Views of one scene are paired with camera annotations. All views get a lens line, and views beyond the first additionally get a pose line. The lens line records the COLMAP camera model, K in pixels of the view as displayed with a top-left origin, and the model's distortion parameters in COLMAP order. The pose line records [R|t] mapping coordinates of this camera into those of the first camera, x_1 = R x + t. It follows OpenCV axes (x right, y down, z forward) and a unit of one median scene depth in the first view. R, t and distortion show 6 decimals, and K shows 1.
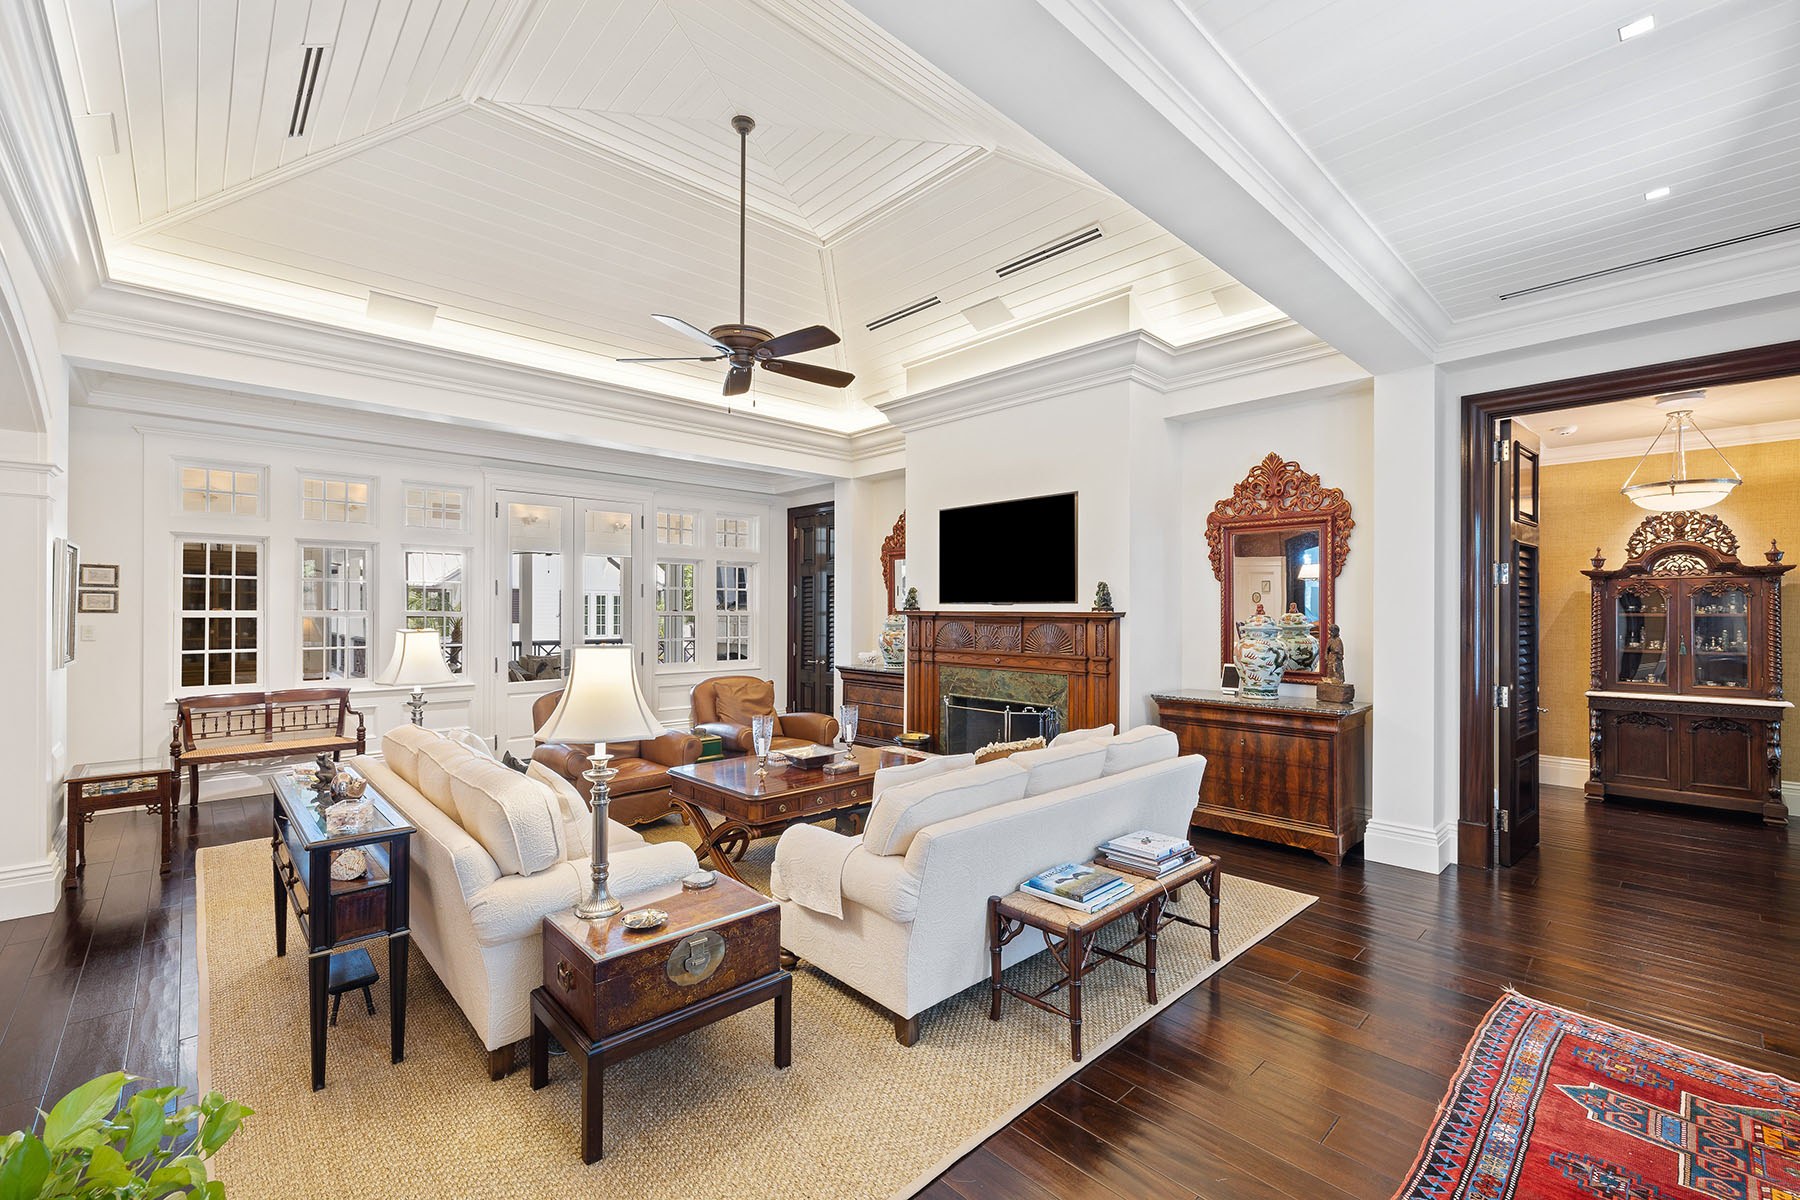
lens RADIAL K [[760.8, 0, 913.2], [0, 760.8, 601.7], [0, 0, 1]] dist [-0.001104, 0.000172]
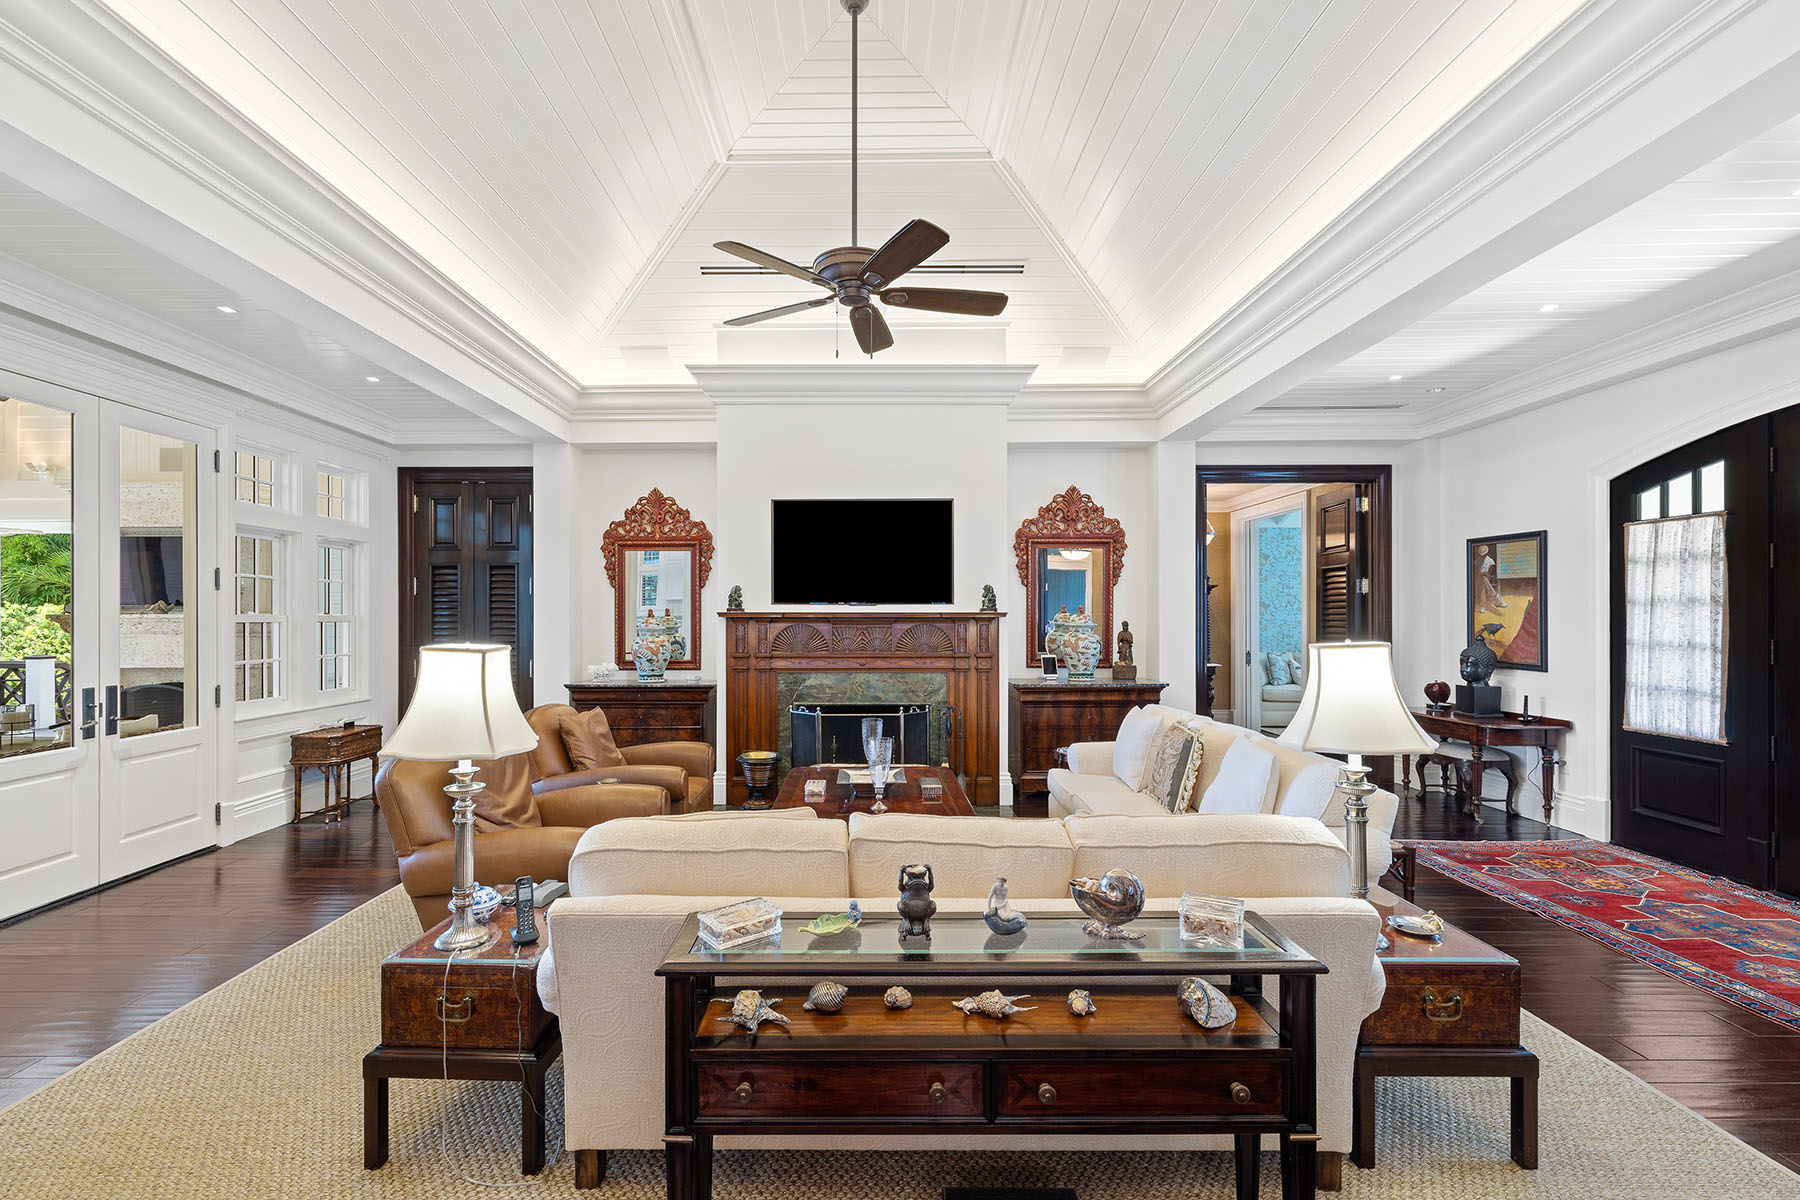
lens RADIAL K [[760.8, 0, 892.4], [0, 760.8, 601.8], [0, 0, 1]] dist [-0.001104, 0.000172]
pose [[0.674795, -0.006389, 0.737978, -0.636078], [-0.009984, 0.999792, 0.017785, -0.020378], [-0.737938, -0.019370, 0.674591, 0.344182]]
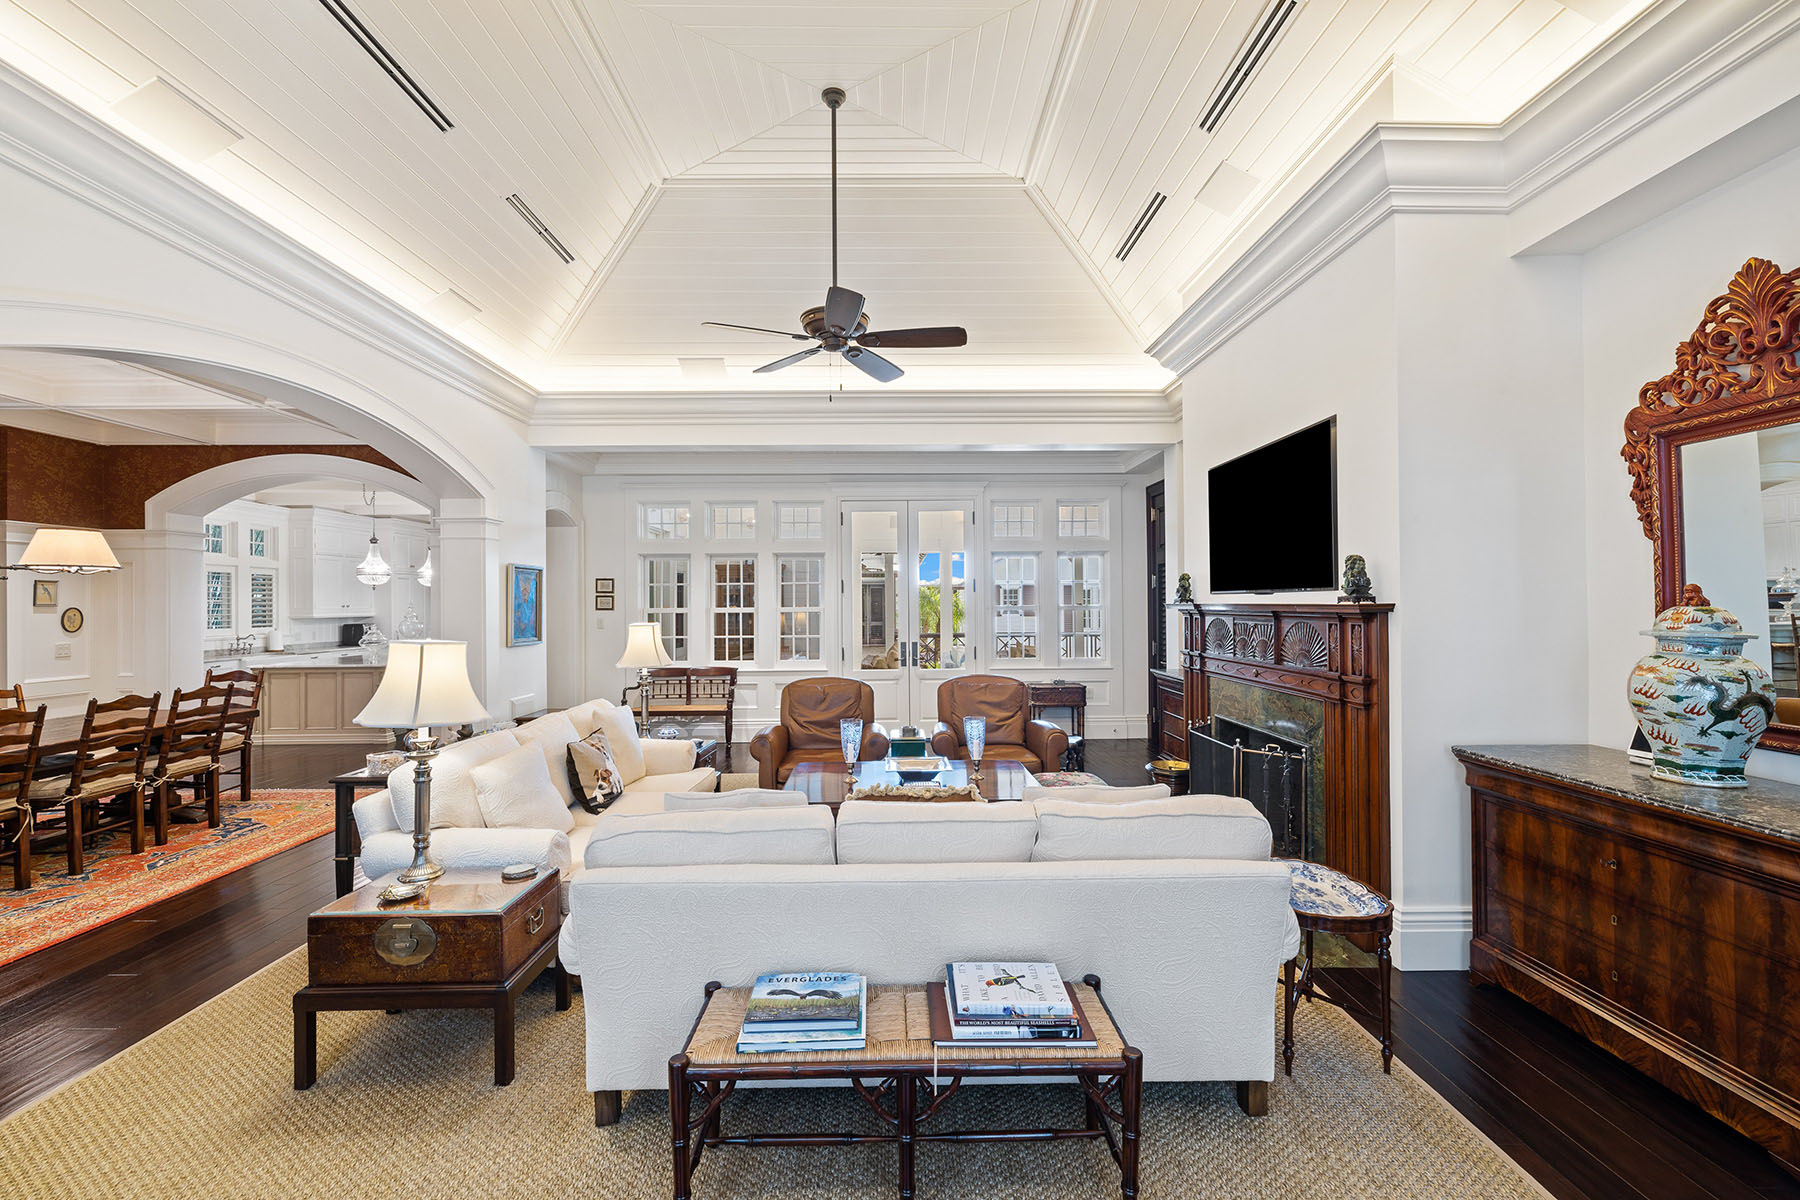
lens RADIAL K [[760.8, 0, 896.0], [0, 760.8, 592.8], [0, 0, 1]] dist [-0.001104, 0.000172]
pose [[0.731756, -0.019068, -0.681300, 0.381065], [0.017274, 0.999806, -0.009428, 0.004212], [0.681347, -0.004870, 0.731944, 0.283886]]
